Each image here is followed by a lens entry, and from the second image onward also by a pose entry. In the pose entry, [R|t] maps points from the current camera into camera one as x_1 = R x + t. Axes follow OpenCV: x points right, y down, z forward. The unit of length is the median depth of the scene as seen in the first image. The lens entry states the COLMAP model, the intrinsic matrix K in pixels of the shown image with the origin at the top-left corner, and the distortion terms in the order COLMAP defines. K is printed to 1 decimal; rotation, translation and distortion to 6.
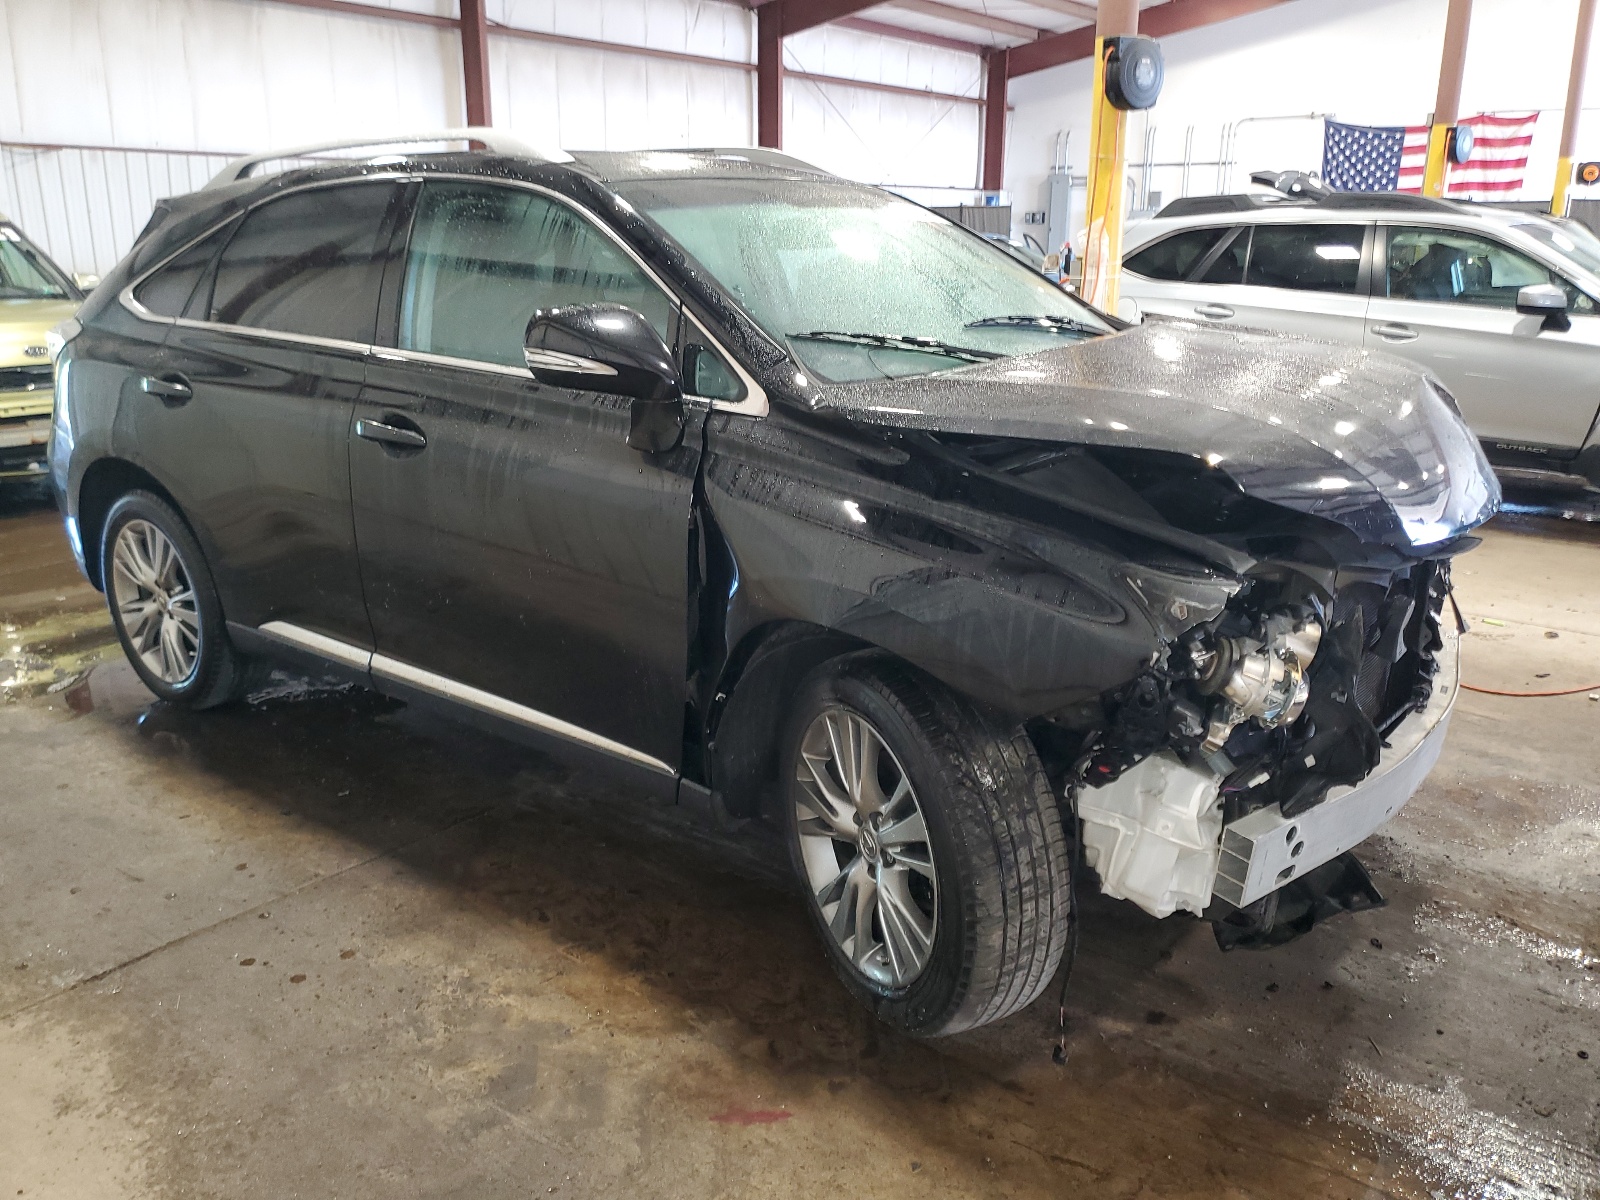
lens RADIAL K [[1276.2, 0, 800.0], [0, 1276.2, 600.0], [0, 0, 1]] dist [-0.000614, -0.001036]
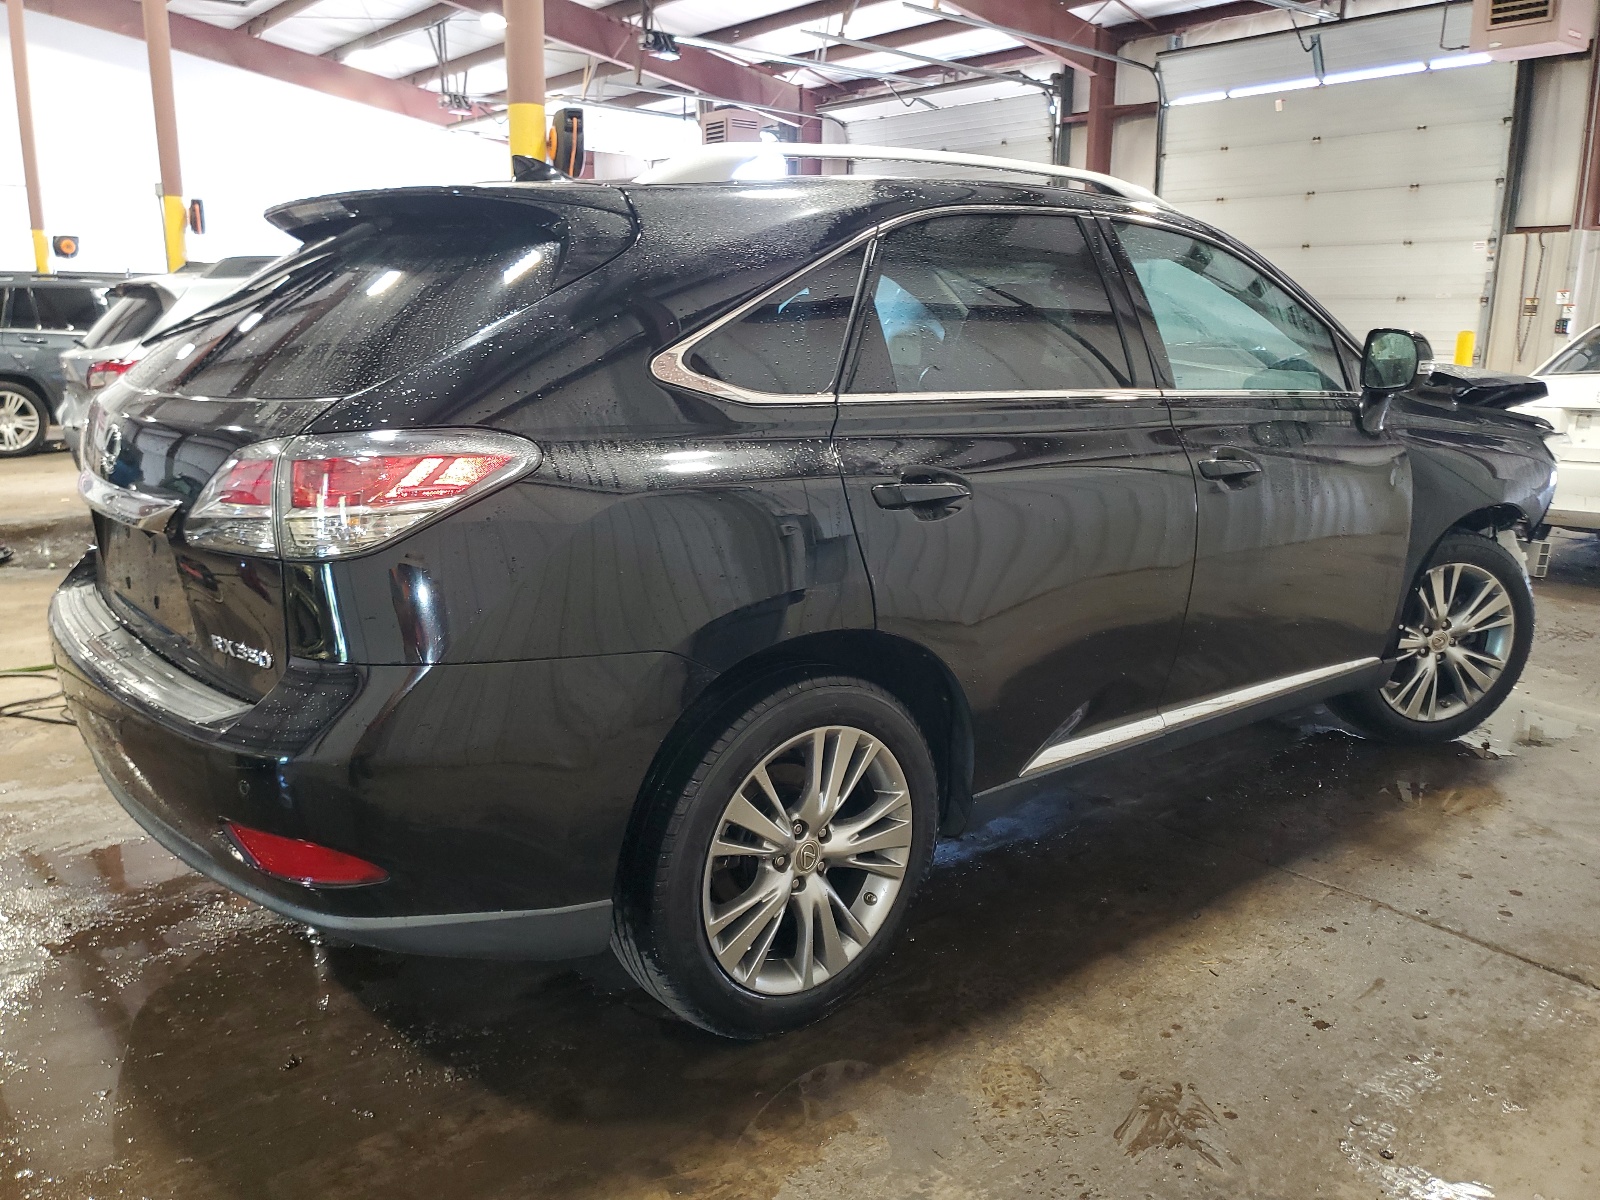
lens RADIAL K [[1276.2, 0, 800.0], [0, 1276.2, 600.0], [0, 0, 1]] dist [-0.000614, -0.001036]
pose [[0.228945, -0.214632, 0.949483, -1.265627], [0.270193, 0.951075, 0.149841, -0.247243], [-0.935190, 0.222238, 0.275736, 0.975734]]
